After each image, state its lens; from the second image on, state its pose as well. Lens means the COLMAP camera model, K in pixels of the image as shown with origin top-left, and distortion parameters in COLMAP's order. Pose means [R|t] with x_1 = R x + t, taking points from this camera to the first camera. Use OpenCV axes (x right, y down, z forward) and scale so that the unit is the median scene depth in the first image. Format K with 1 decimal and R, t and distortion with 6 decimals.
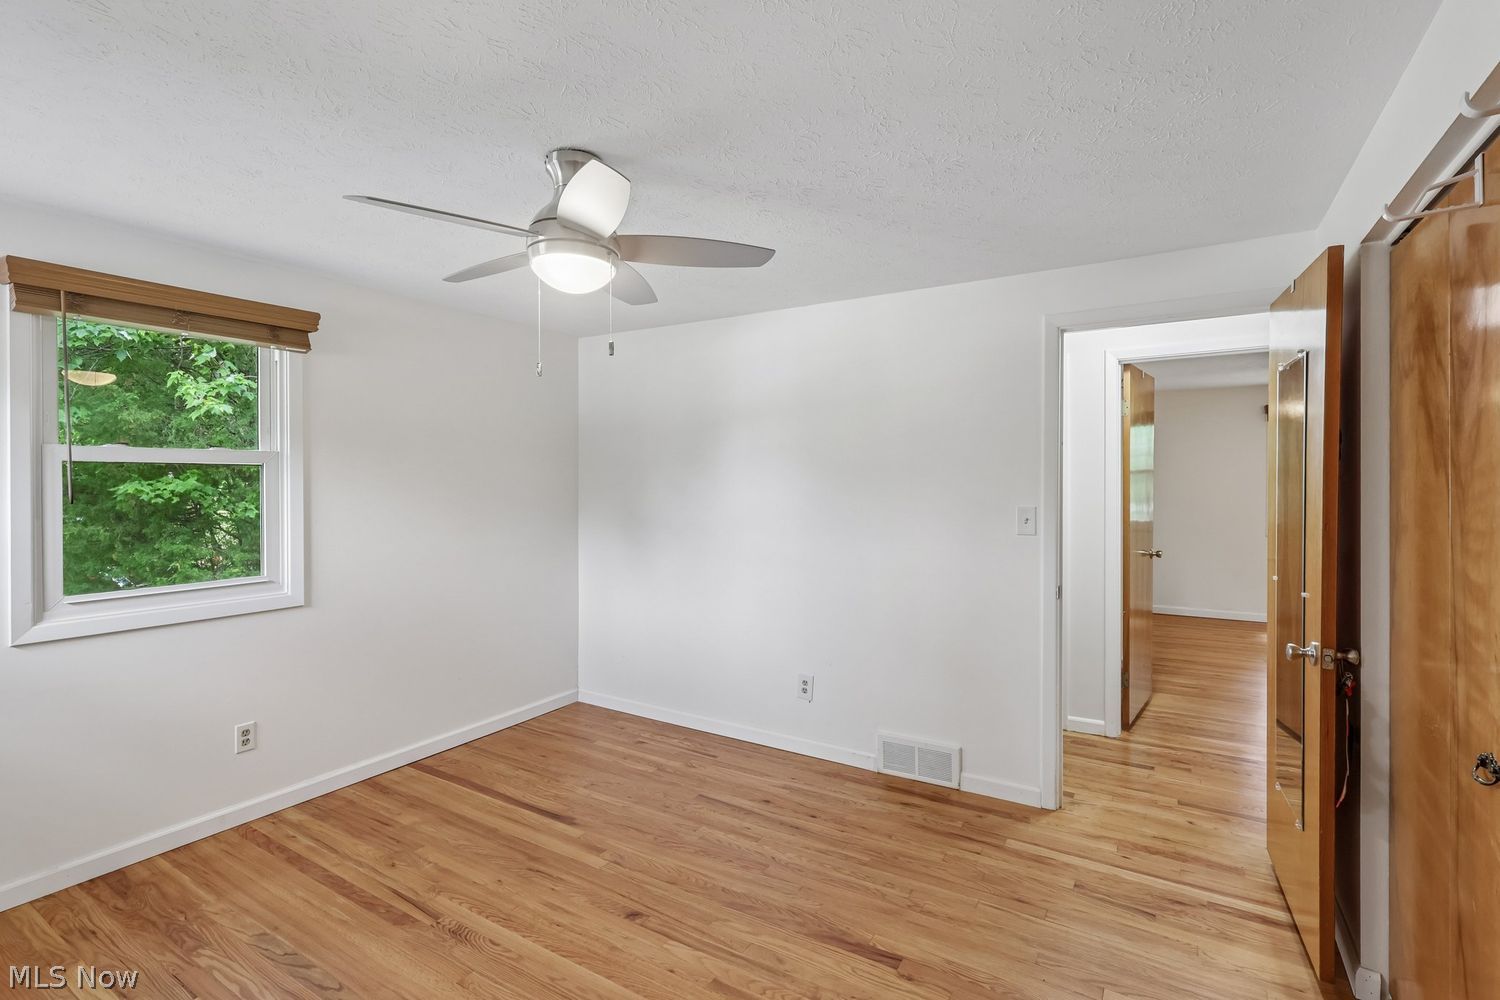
lens RADIAL K [[693.6, 0, 738.4], [0, 693.6, 489.7], [0, 0, 1]] dist [-0.003960, -0.000377]
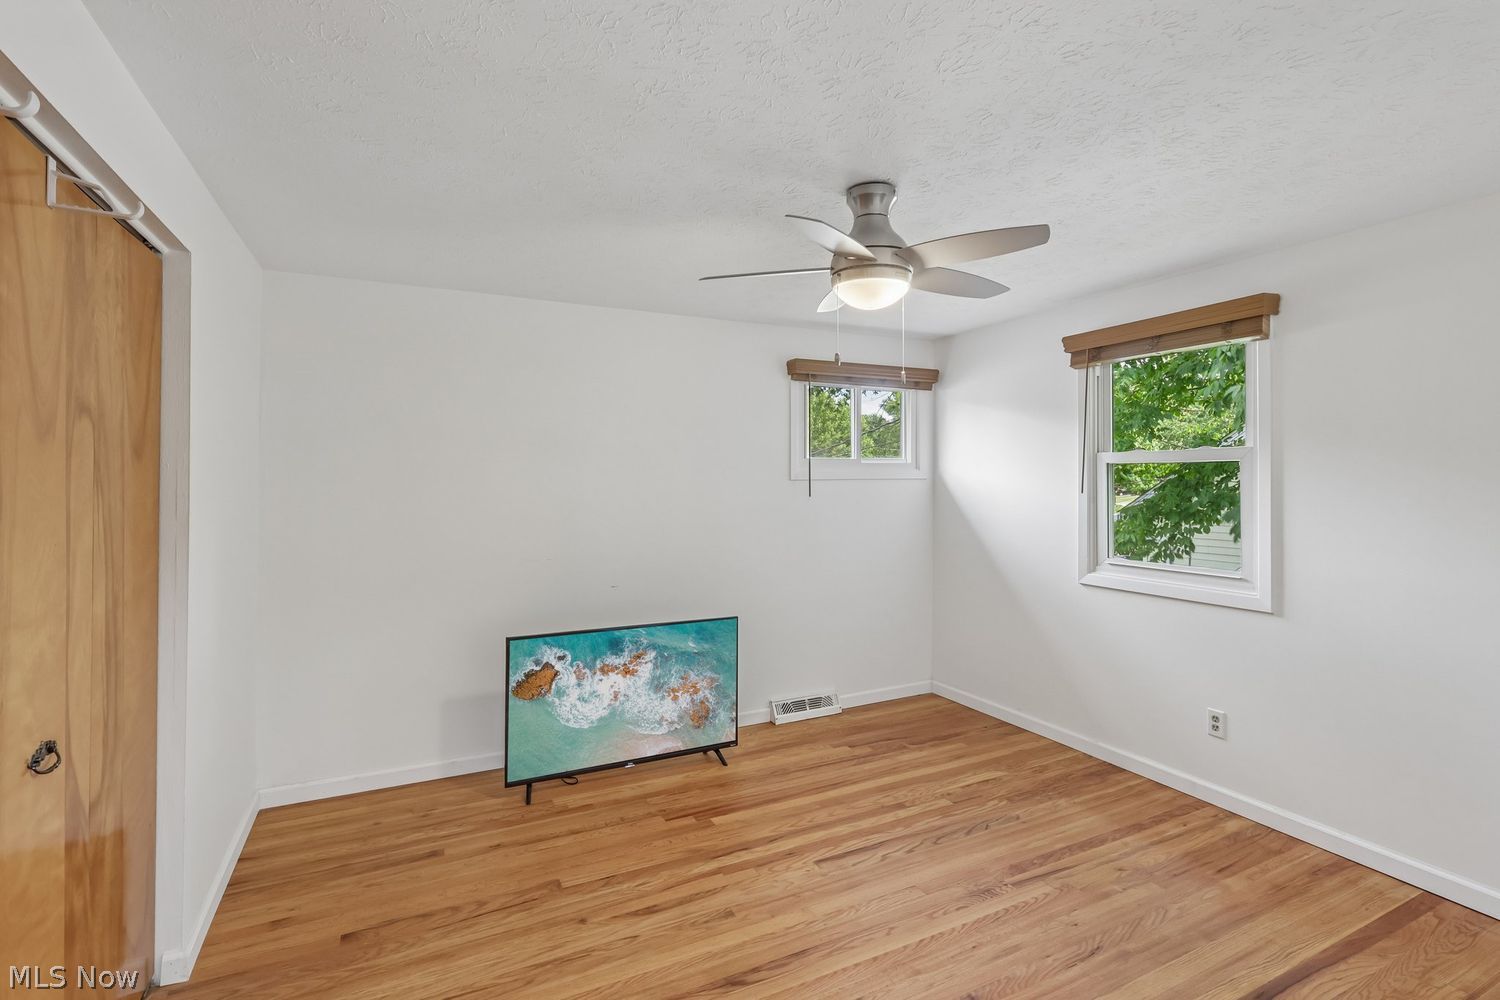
lens RADIAL K [[696.0, 0, 747.9], [0, 696.0, 472.8], [0, 0, 1]] dist [0.001719, 0.000195]
pose [[-0.512868, -0.001617, -0.858466, 0.588541], [-0.007104, 0.999972, 0.002361, -0.018002], [0.858438, 0.007310, -0.512865, 0.994158]]
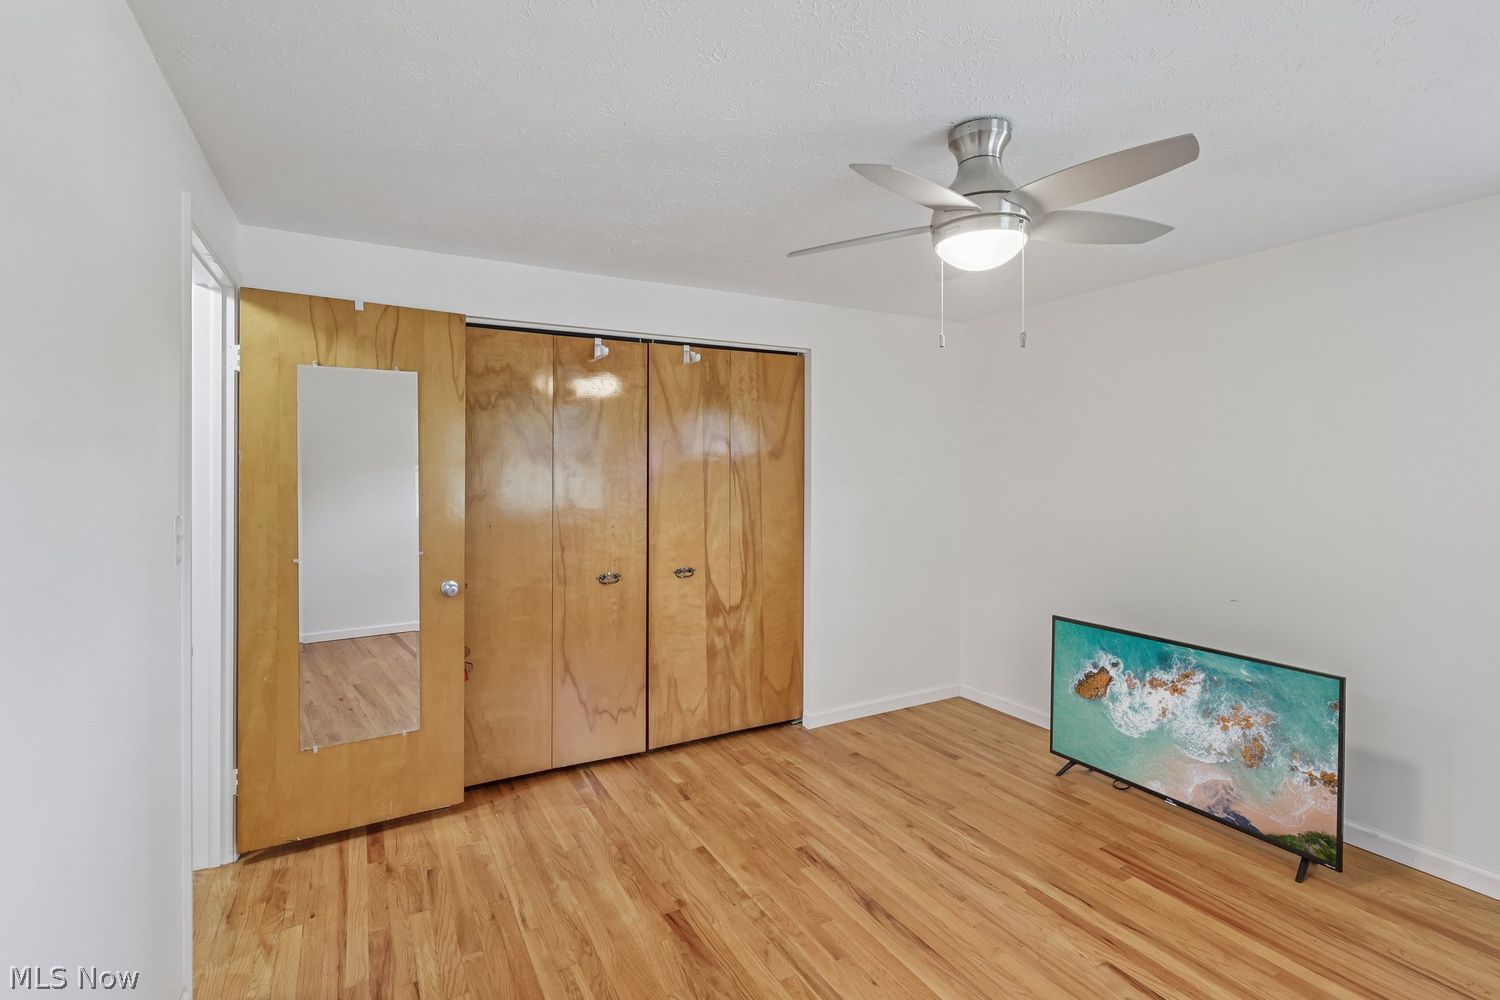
lens RADIAL K [[703.6, 0, 752.6], [0, 703.6, 479.7], [0, 0, 1]] dist [-0.000809, 0.000340]
pose [[-0.882057, -0.000459, 0.471143, -0.295231], [0.009197, 0.999792, 0.018192, -0.009047], [-0.471054, 0.020379, -0.881869, 1.406405]]
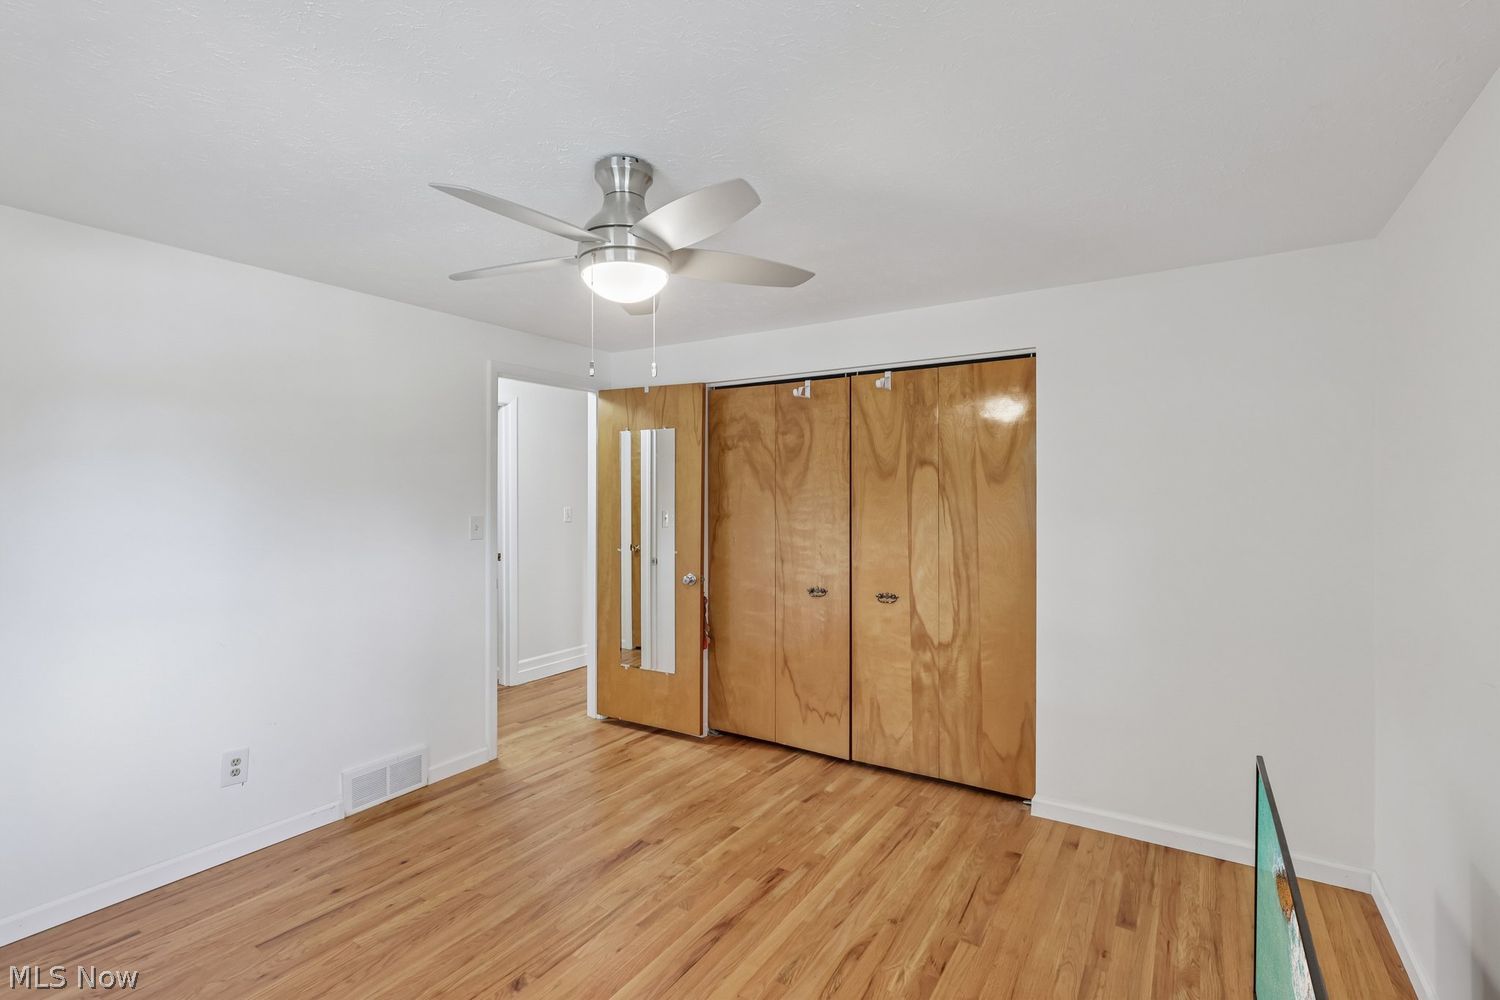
lens RADIAL K [[705.3, 0, 746.2], [0, 705.3, 495.4], [0, 0, 1]] dist [0.000125, 0.000635]
pose [[0.004039, 0.000820, 0.999992, -0.876572], [0.008612, 0.999963, -0.000855, -0.006138], [-0.999955, 0.008616, 0.004031, 0.581929]]
